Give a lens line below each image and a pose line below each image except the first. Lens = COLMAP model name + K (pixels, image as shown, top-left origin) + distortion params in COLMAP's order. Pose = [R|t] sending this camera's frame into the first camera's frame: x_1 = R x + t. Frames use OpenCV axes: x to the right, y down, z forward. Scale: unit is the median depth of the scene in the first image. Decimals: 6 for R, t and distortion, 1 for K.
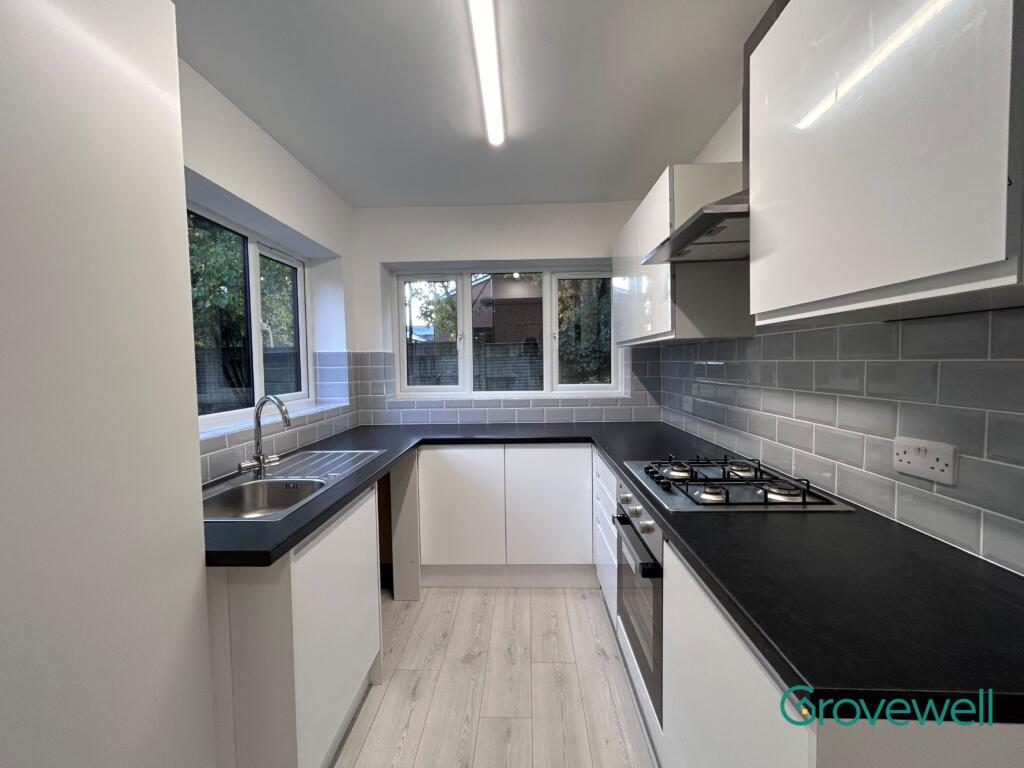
lens RADIAL K [[416.5, 0, 505.7], [0, 416.5, 380.0], [0, 0, 1]] dist [-0.002577, 0.000689]
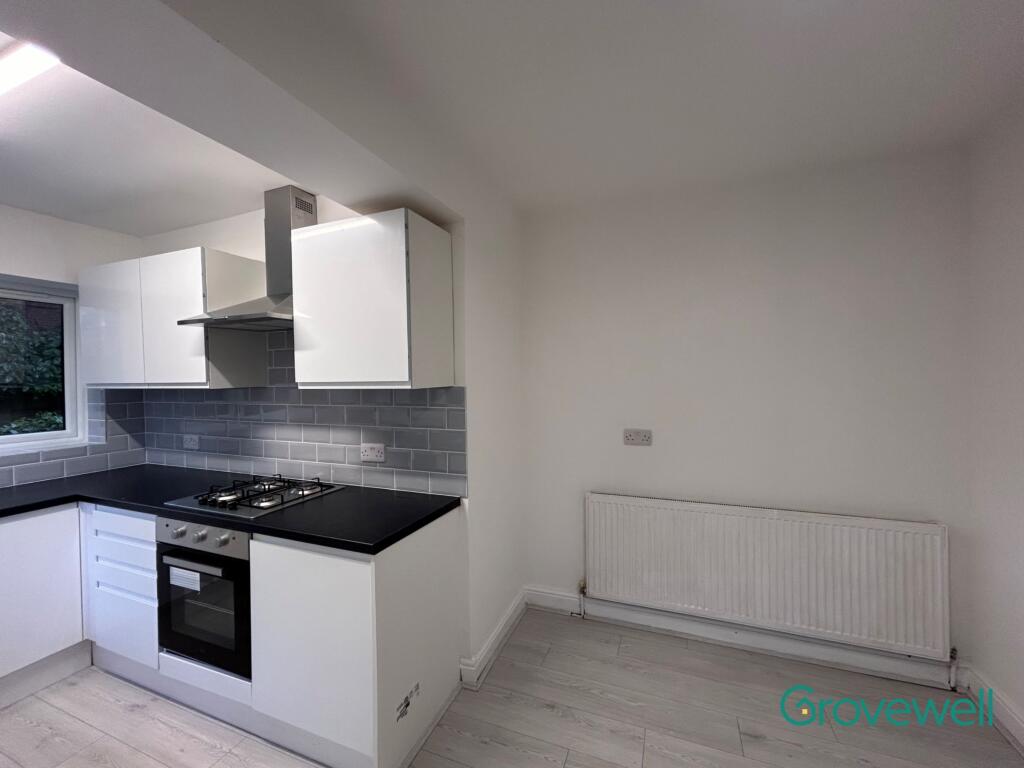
lens RADIAL K [[416.5, 0, 517.4], [0, 416.5, 383.3], [0, 0, 1]] dist [-0.002577, 0.000689]
pose [[0.321874, -0.002995, 0.946778, -0.365643], [0.046528, 0.998837, -0.012658, -0.048469], [-0.945638, 0.048126, 0.321639, -0.189172]]
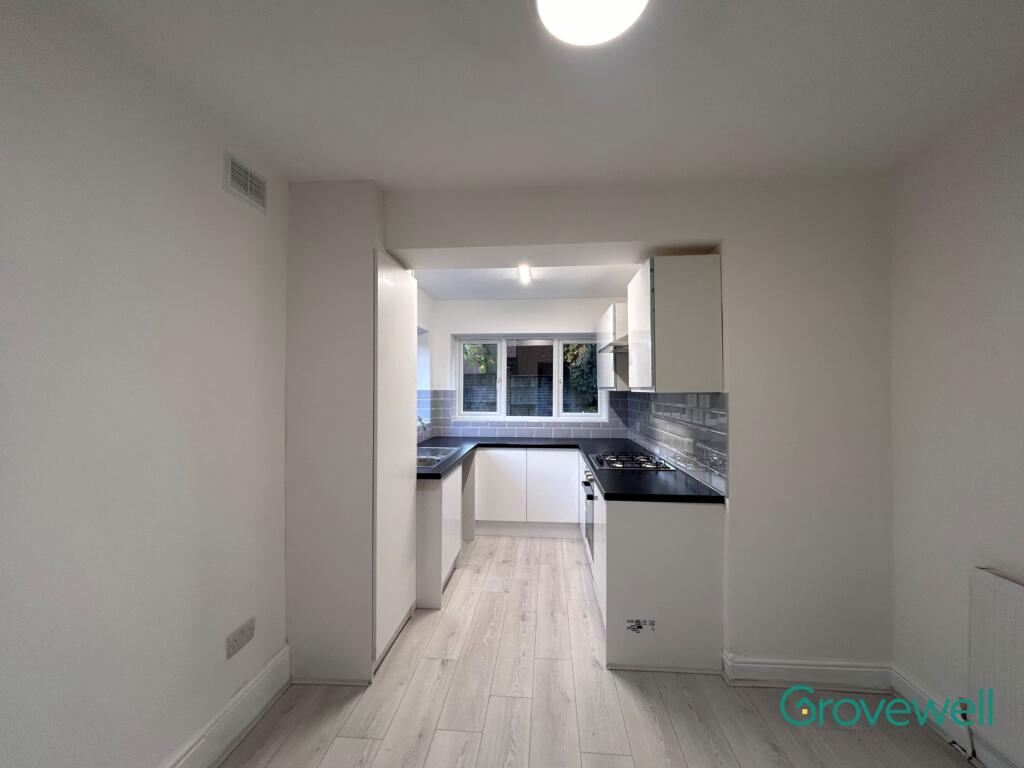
lens RADIAL K [[416.5, 0, 515.6], [0, 416.5, 381.3], [0, 0, 1]] dist [-0.002577, 0.000689]
pose [[0.999430, 0.019335, -0.027687, -0.007087], [-0.020896, 0.998140, -0.057272, -0.019128], [0.026528, 0.057818, 0.997975, -0.780181]]
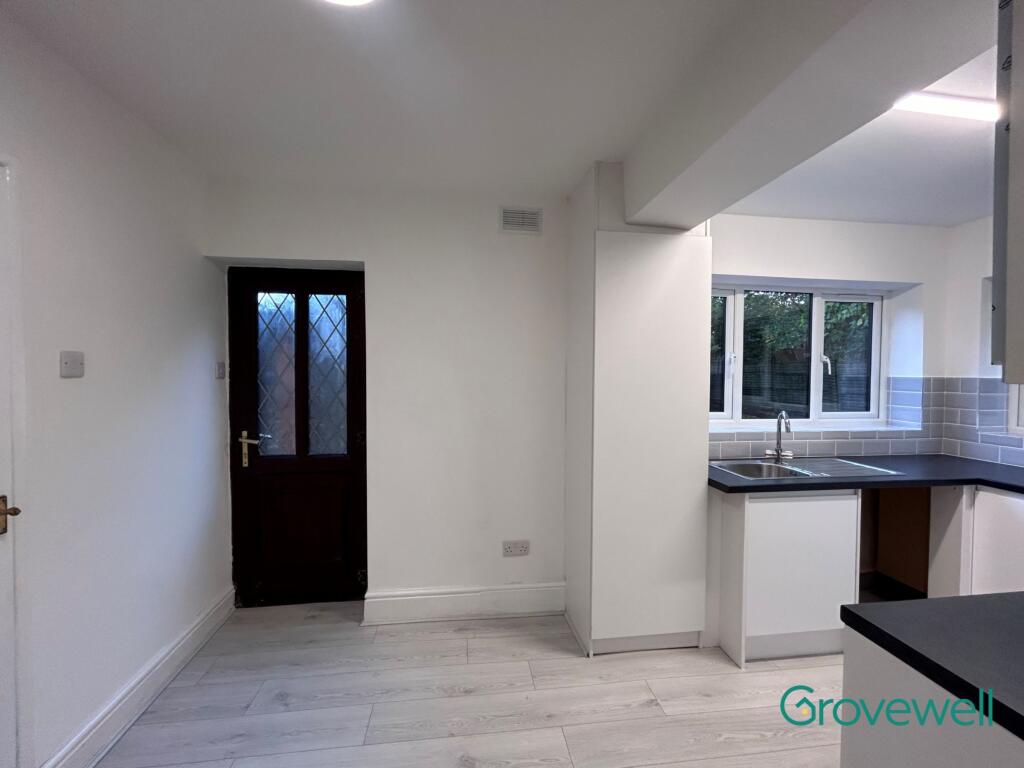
lens RADIAL K [[416.5, 0, 512.6], [0, 416.5, 385.7], [0, 0, 1]] dist [-0.002577, 0.000689]
pose [[0.174173, 0.047082, -0.983589, 0.551087], [-0.050139, 0.997985, 0.038893, -0.047327], [0.983438, 0.042542, 0.176182, -0.186884]]
